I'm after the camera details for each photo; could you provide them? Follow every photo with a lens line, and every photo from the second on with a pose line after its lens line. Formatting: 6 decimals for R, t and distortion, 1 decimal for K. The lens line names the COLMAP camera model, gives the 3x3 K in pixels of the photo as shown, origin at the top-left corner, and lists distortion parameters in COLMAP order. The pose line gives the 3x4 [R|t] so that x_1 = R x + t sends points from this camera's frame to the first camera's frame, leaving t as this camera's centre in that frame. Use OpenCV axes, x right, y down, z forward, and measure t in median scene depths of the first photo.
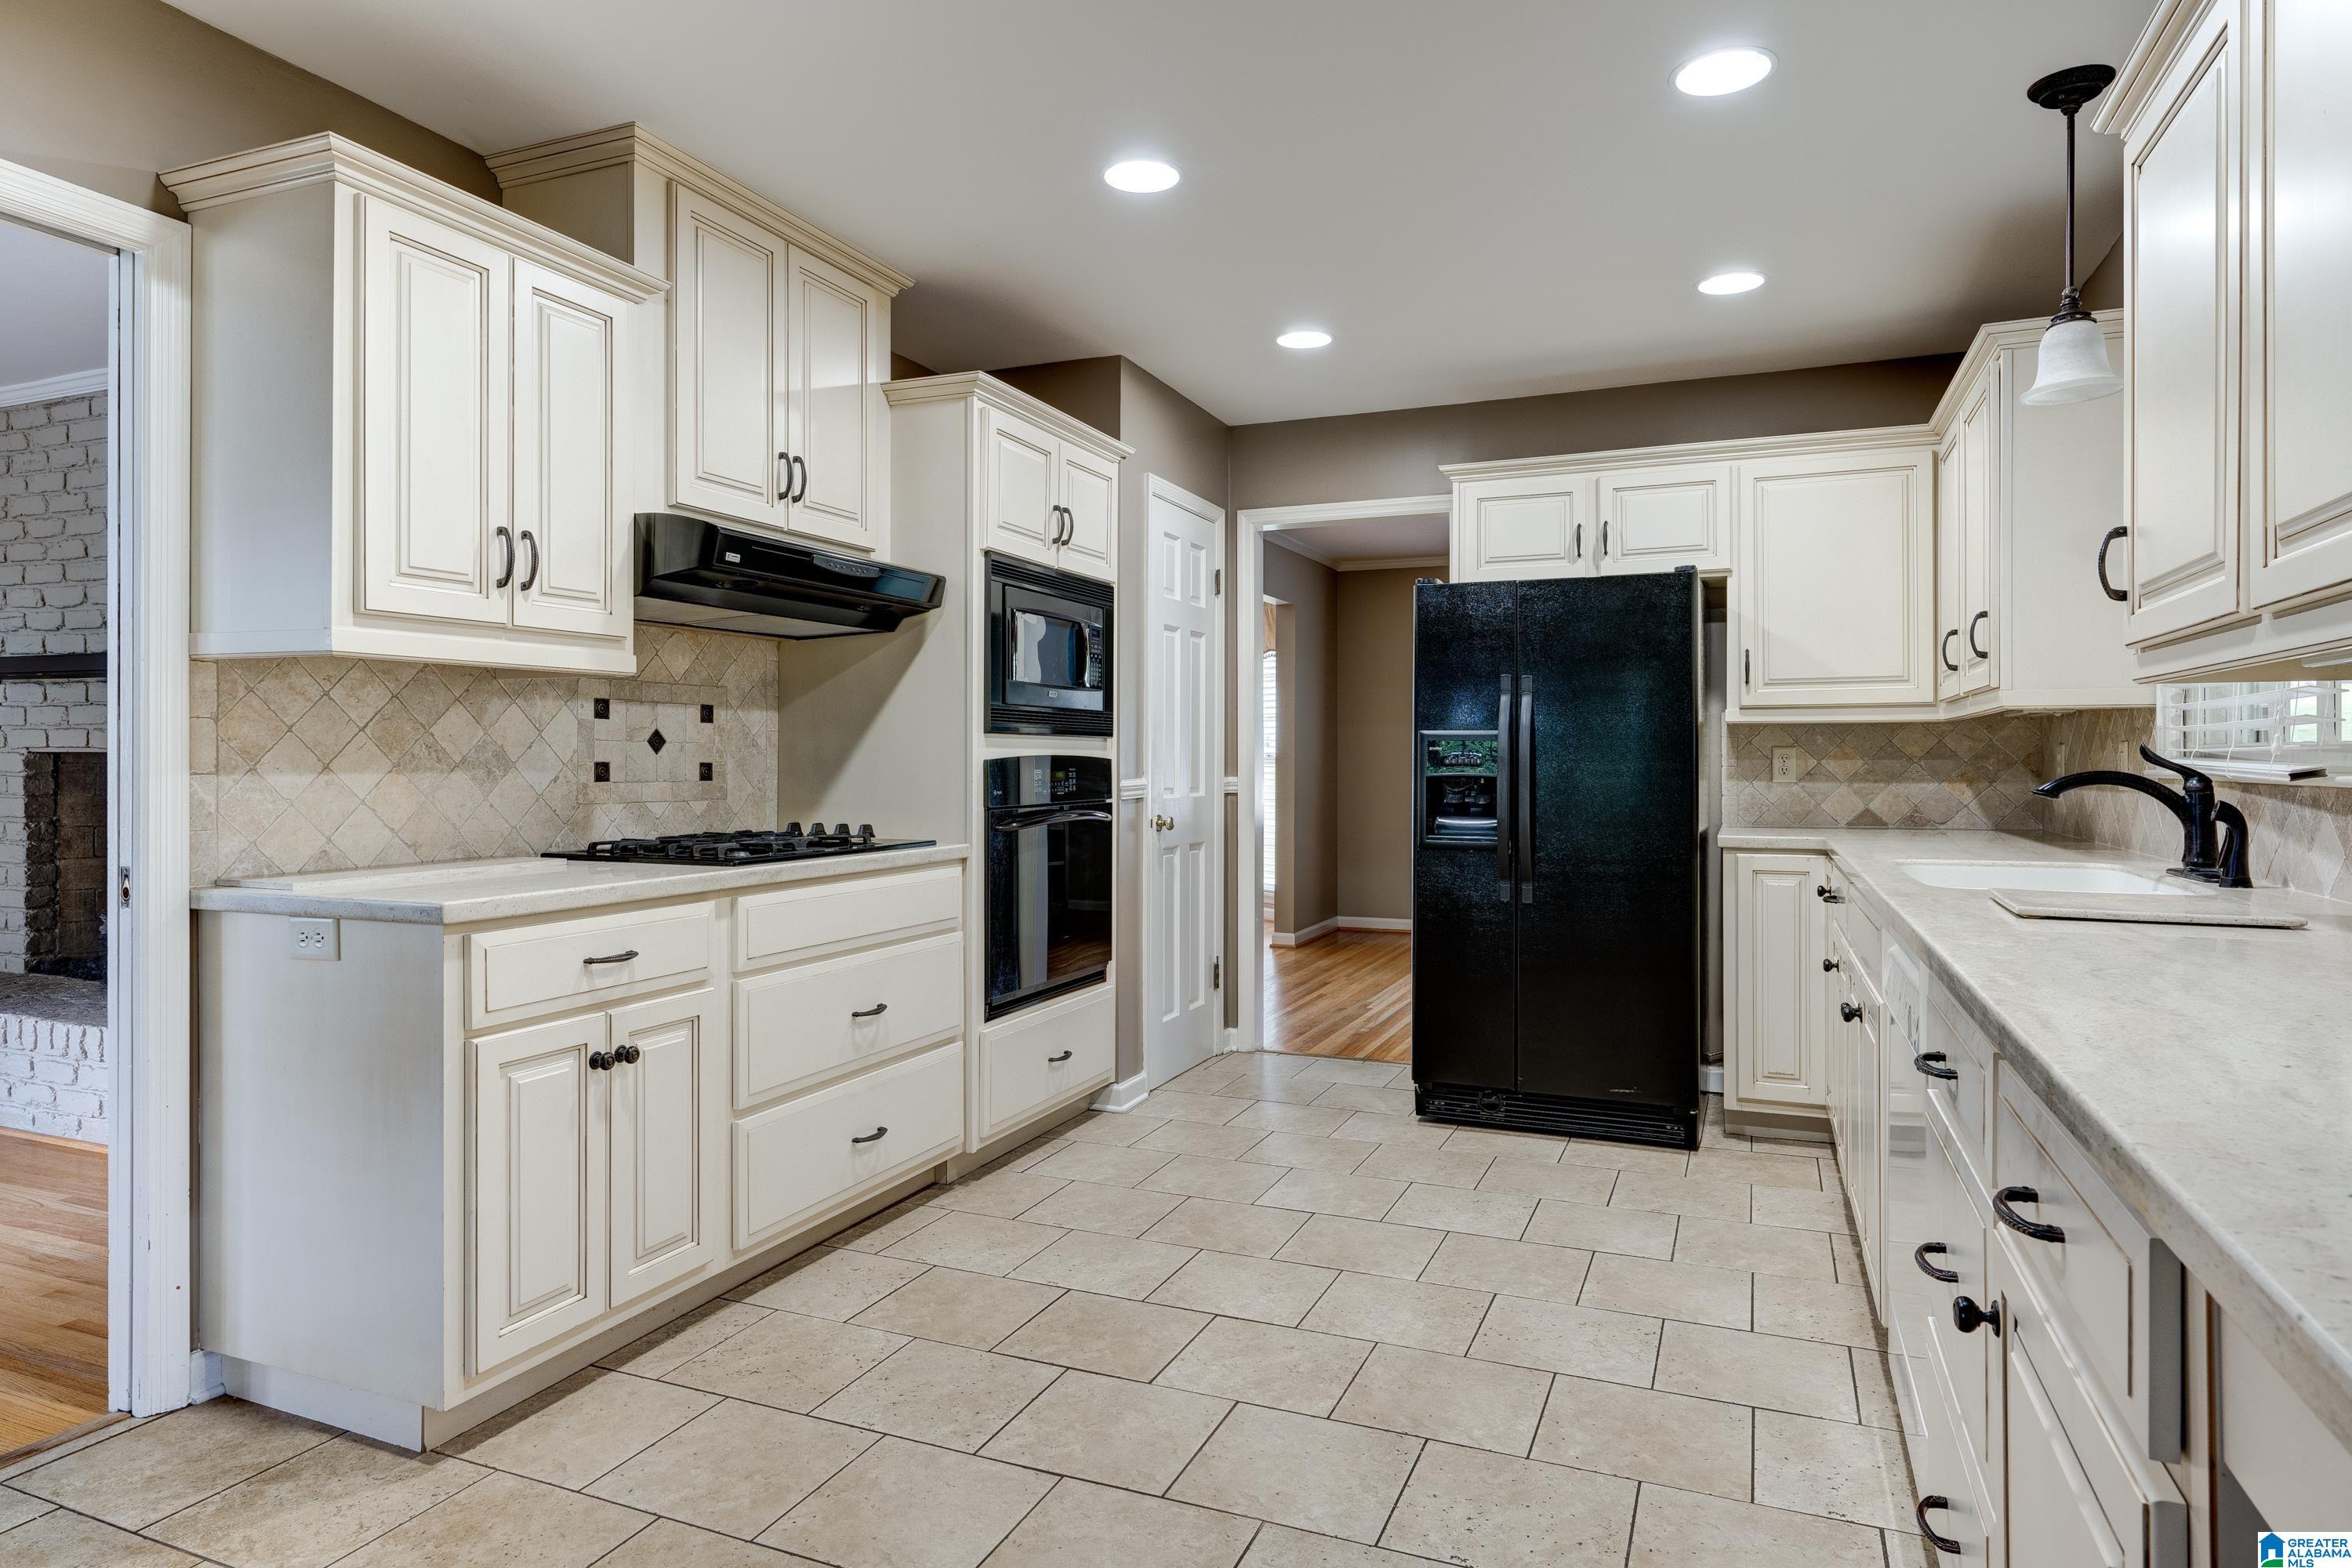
lens RADIAL K [[1358.9, 0, 1178.8], [0, 1358.9, 758.6], [0, 0, 1]] dist [0.004374, 0.001172]
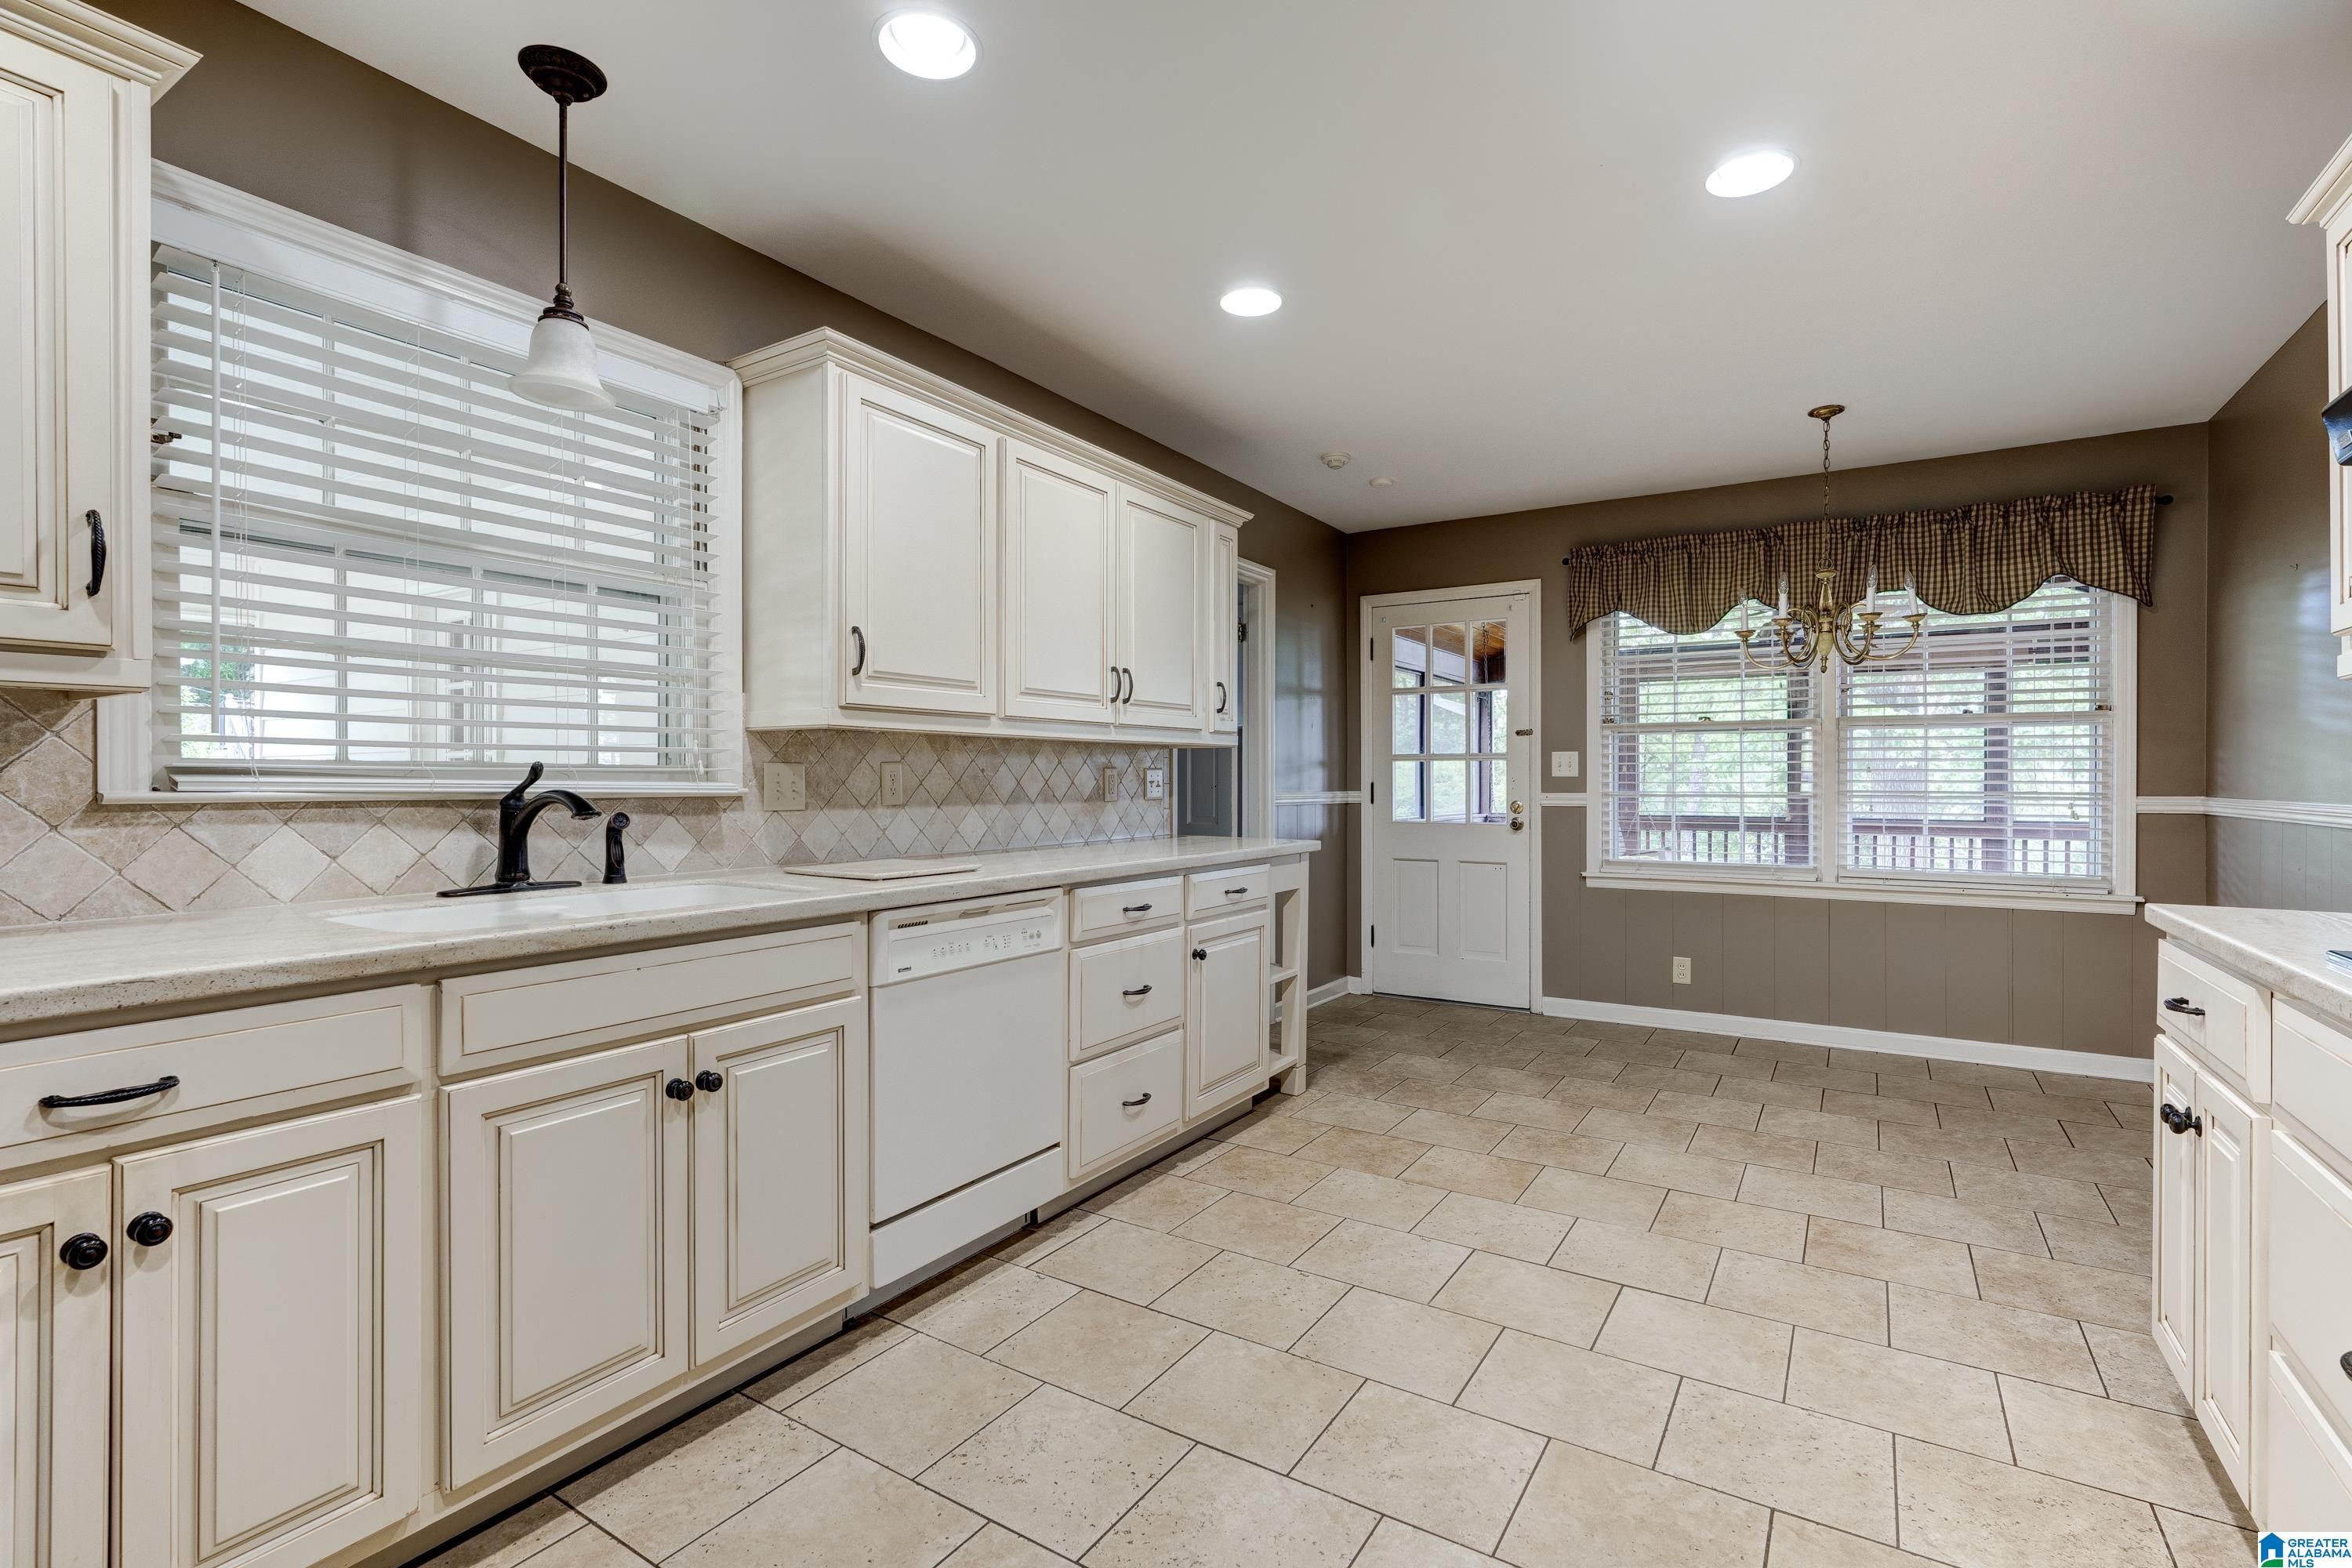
lens RADIAL K [[1080.3, 0, 1181.7], [0, 1080.3, 785.8], [0, 0, 1]] dist [-0.003013, -0.000100]
pose [[-0.986692, -0.001687, 0.162593, 0.078588], [-0.000895, 0.999987, 0.004943, 0.001383], [-0.162600, 0.004732, -0.986681, 1.274257]]
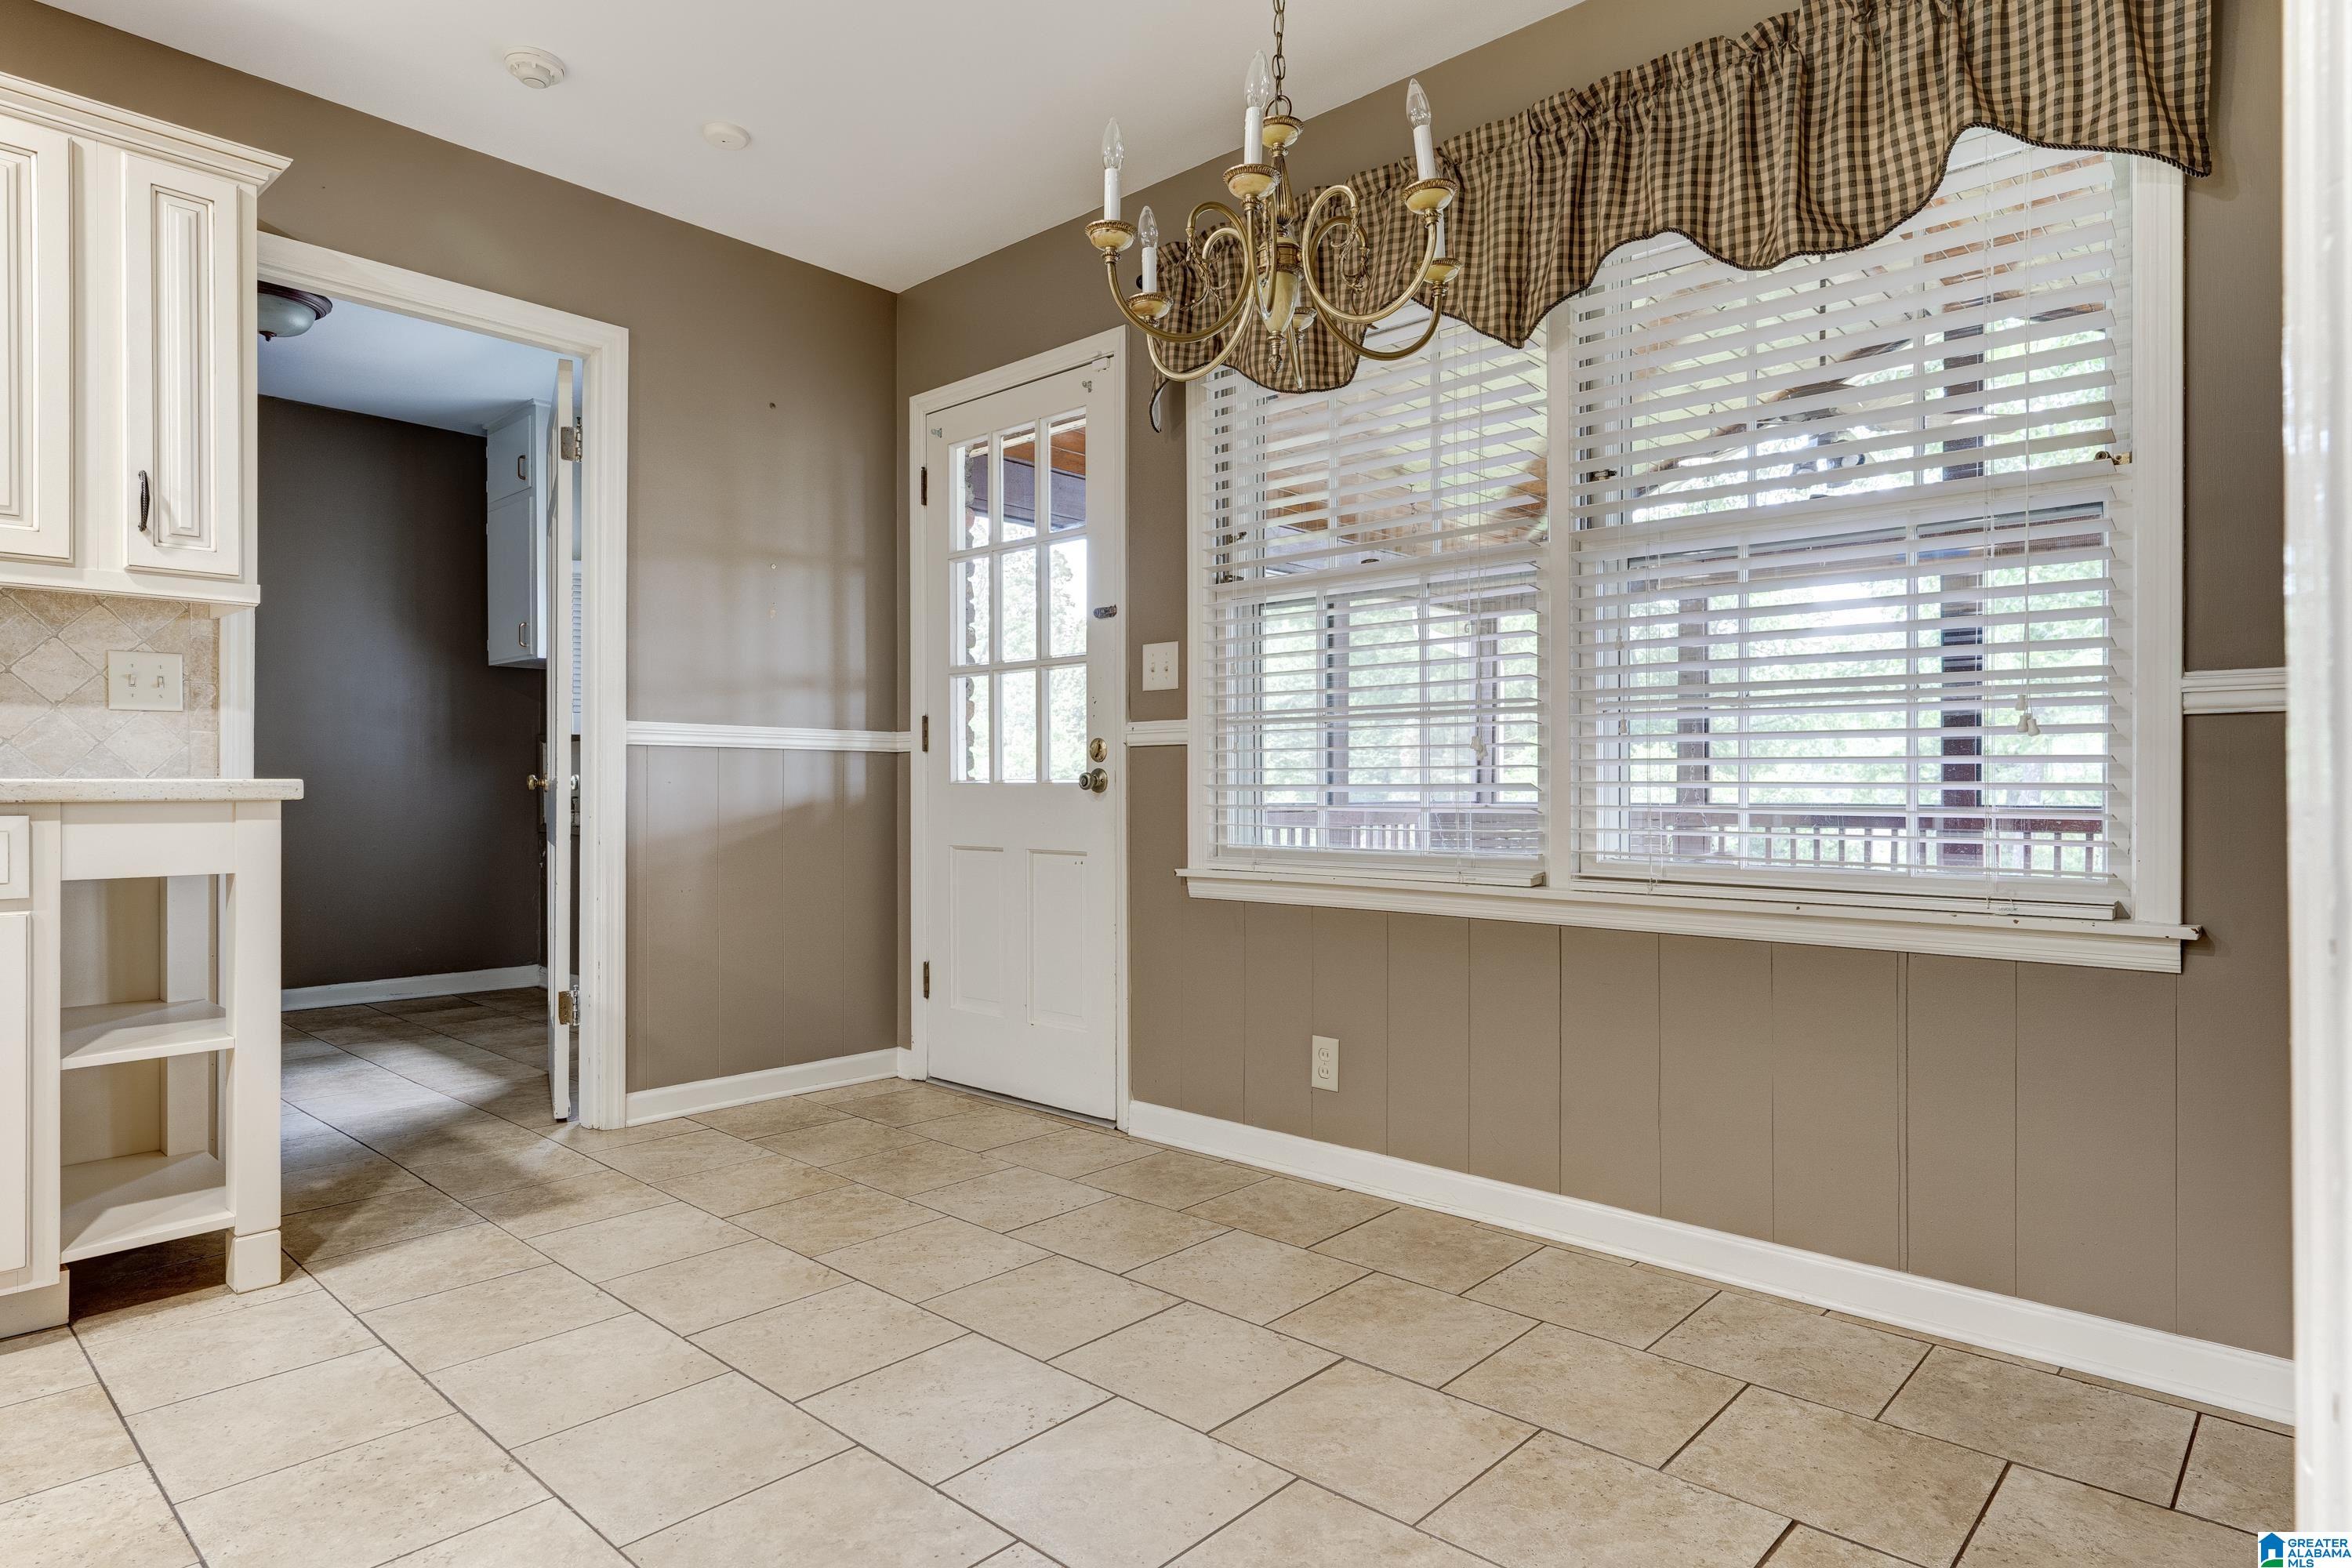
lens RADIAL K [[1307.4, 0, 1180.4], [0, 1307.4, 792.1], [0, 0, 1]] dist [-0.001926, 0.000774]
pose [[-0.942023, -0.002333, 0.335539, -0.536268], [-0.001687, 0.999996, 0.002215, 0.068654], [-0.335543, 0.001520, -0.942024, 0.621440]]
